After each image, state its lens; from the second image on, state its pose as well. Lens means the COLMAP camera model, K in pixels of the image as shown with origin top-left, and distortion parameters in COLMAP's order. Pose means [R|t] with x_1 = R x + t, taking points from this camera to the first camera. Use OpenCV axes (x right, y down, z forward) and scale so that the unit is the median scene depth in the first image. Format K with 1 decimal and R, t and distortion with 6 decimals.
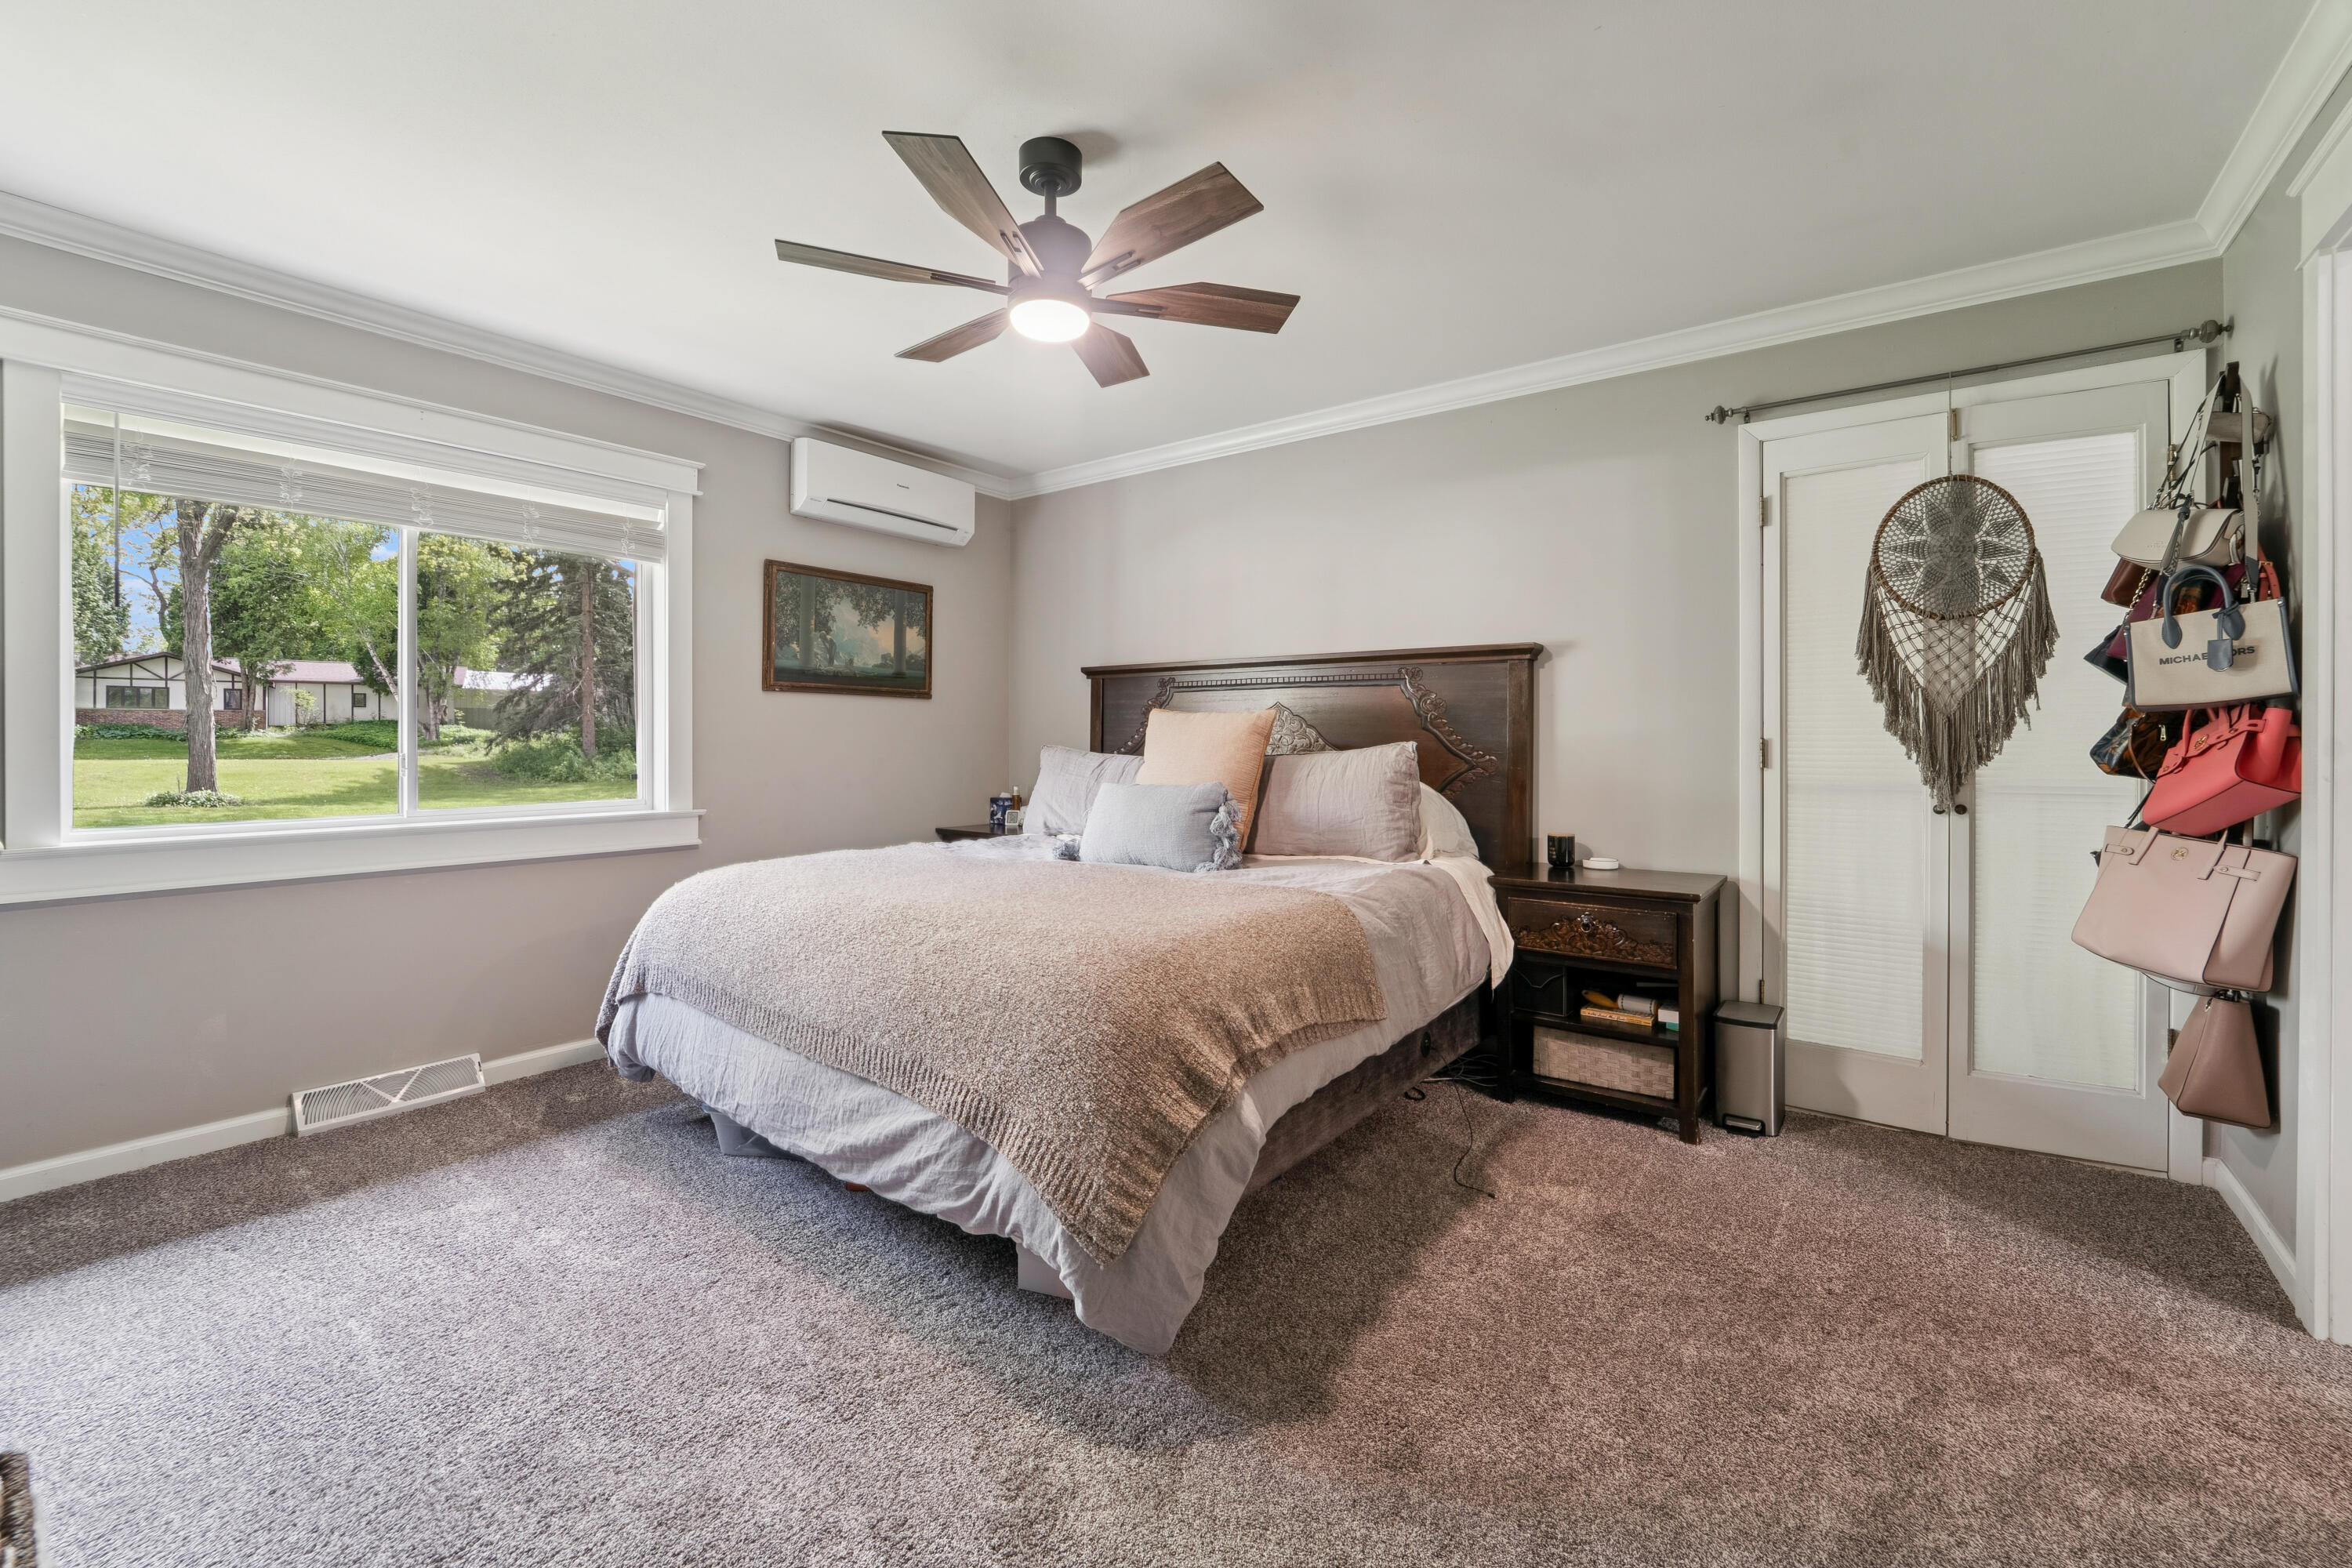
lens RADIAL K [[971.7, 0, 1231.3], [0, 971.7, 746.0], [0, 0, 1]] dist [-0.008994, -0.000521]
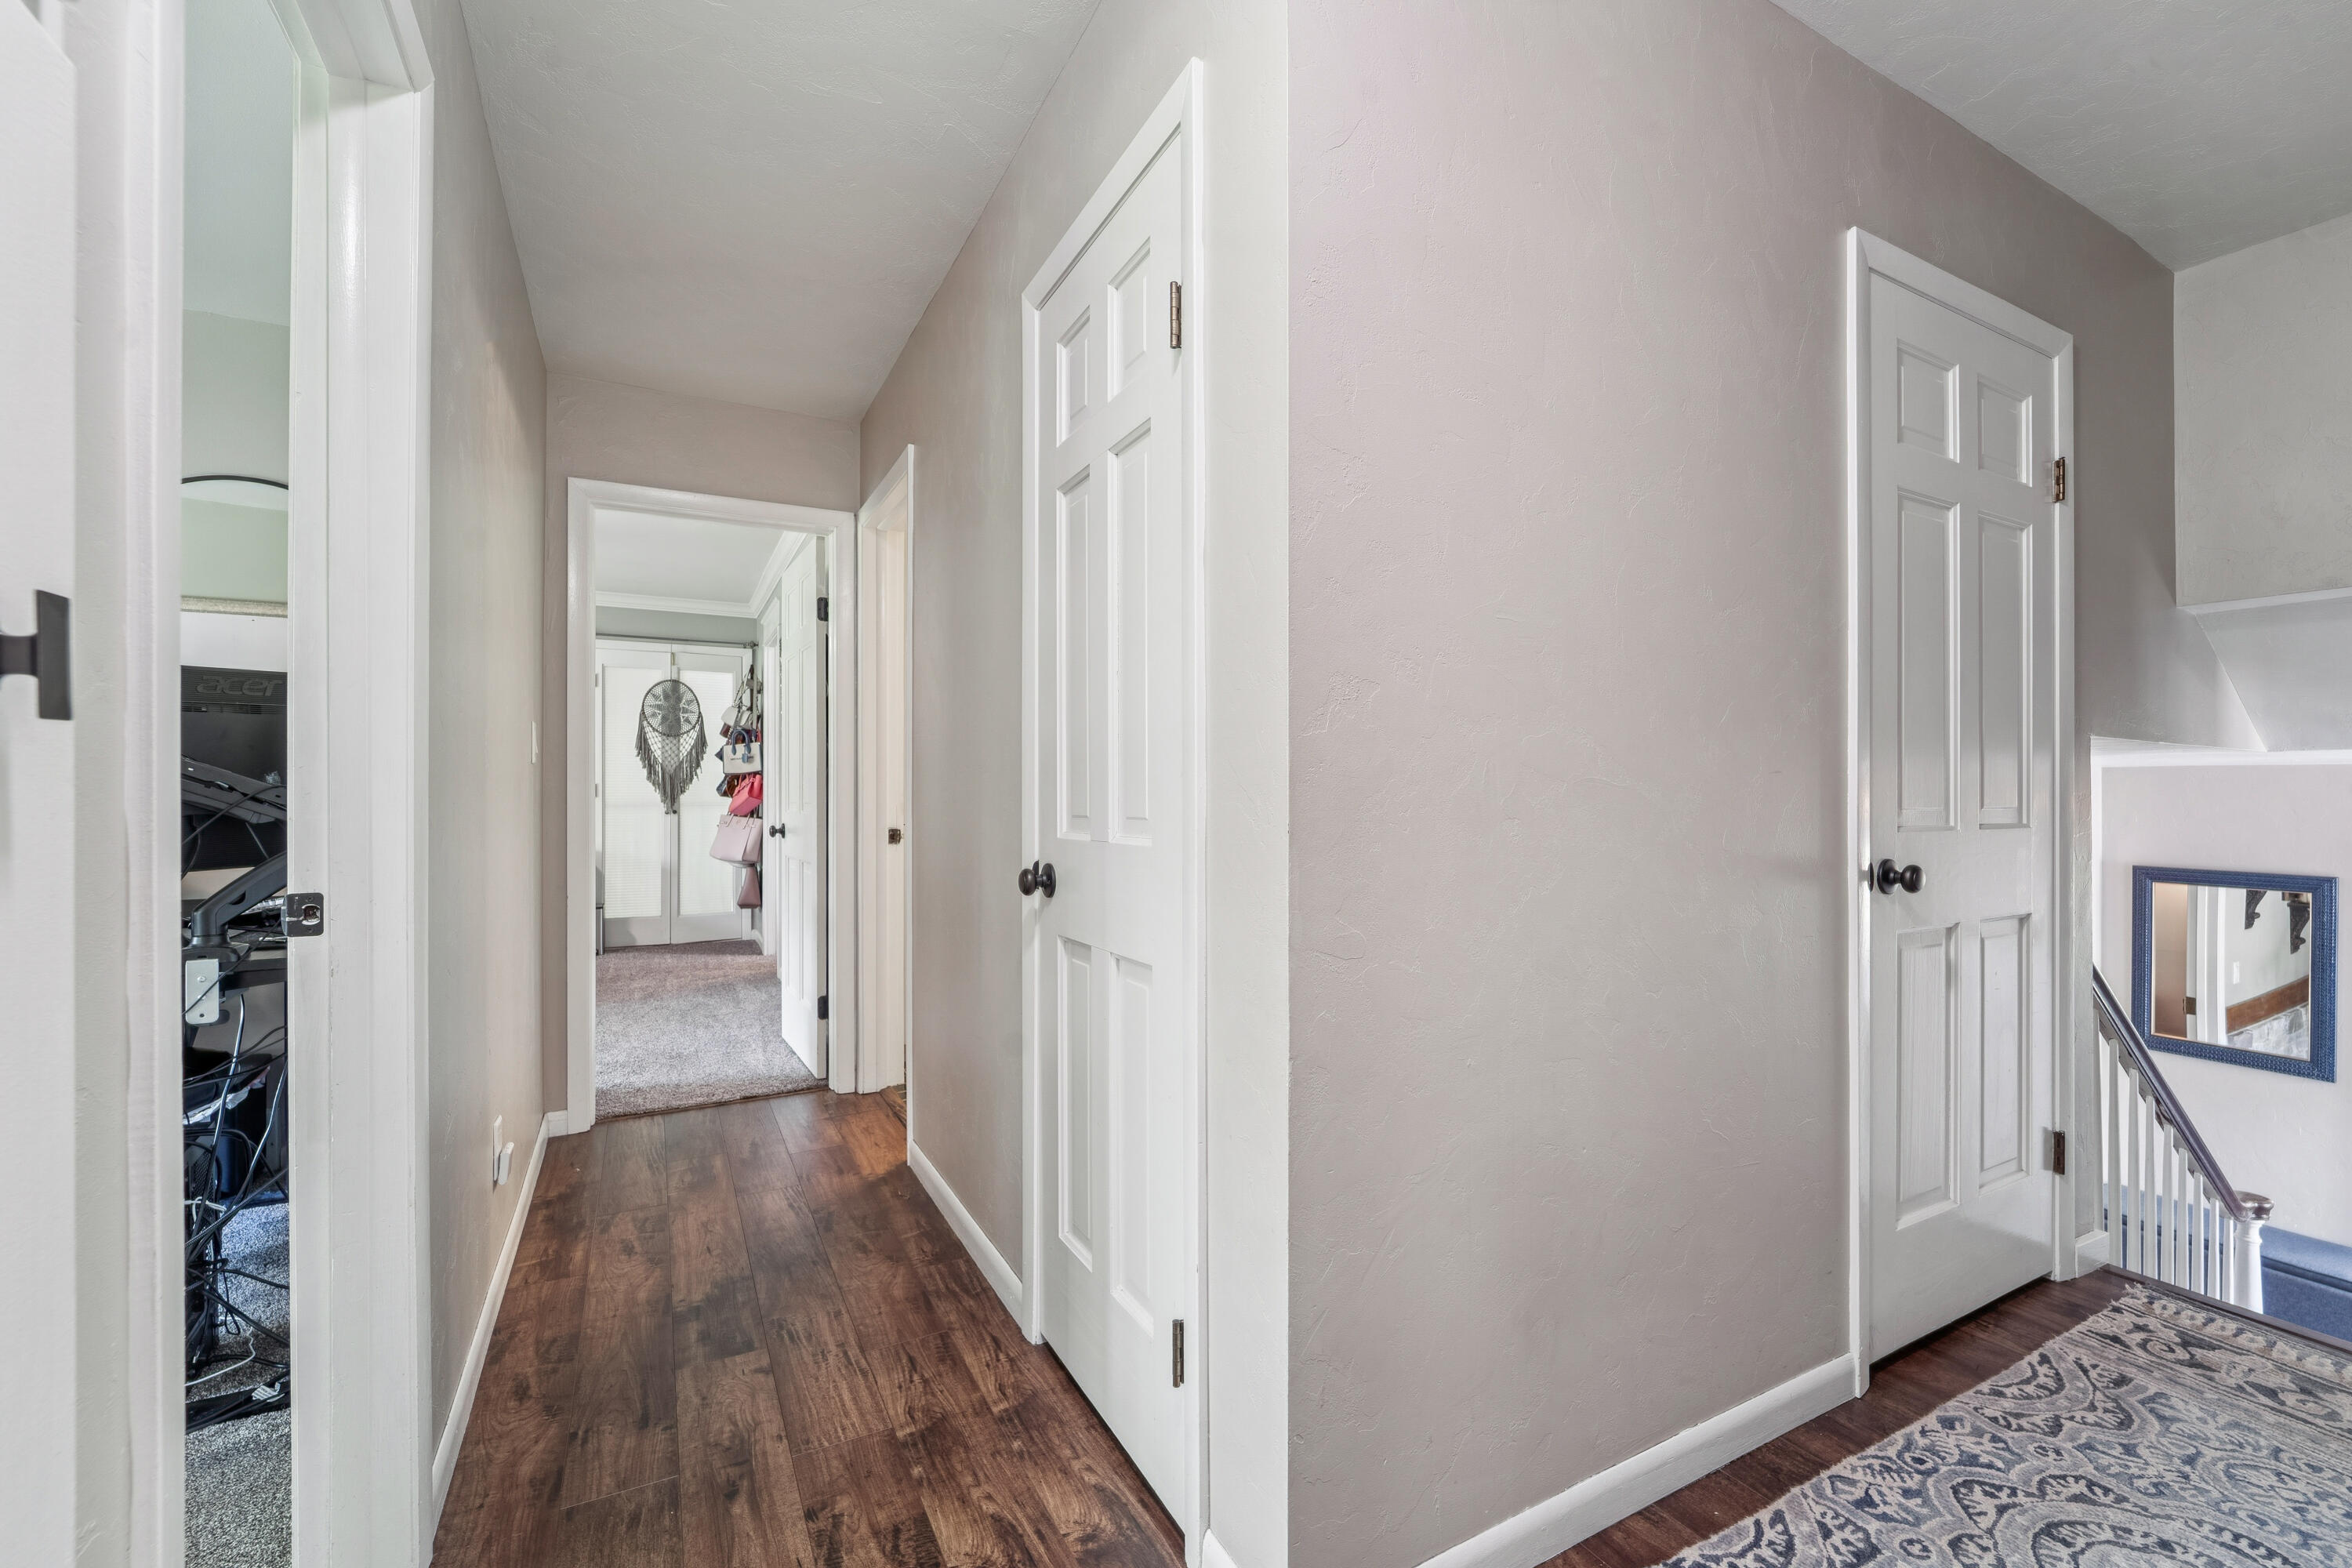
lens RADIAL K [[971.7, 0, 1174.7], [0, 971.7, 789.7], [0, 0, 1]] dist [-0.008994, -0.000521]
pose [[0.452670, 0.003926, 0.891670, -0.944934], [0.000536, 0.999989, -0.004675, 0.021223], [-0.891678, 0.002595, 0.452662, -1.358683]]
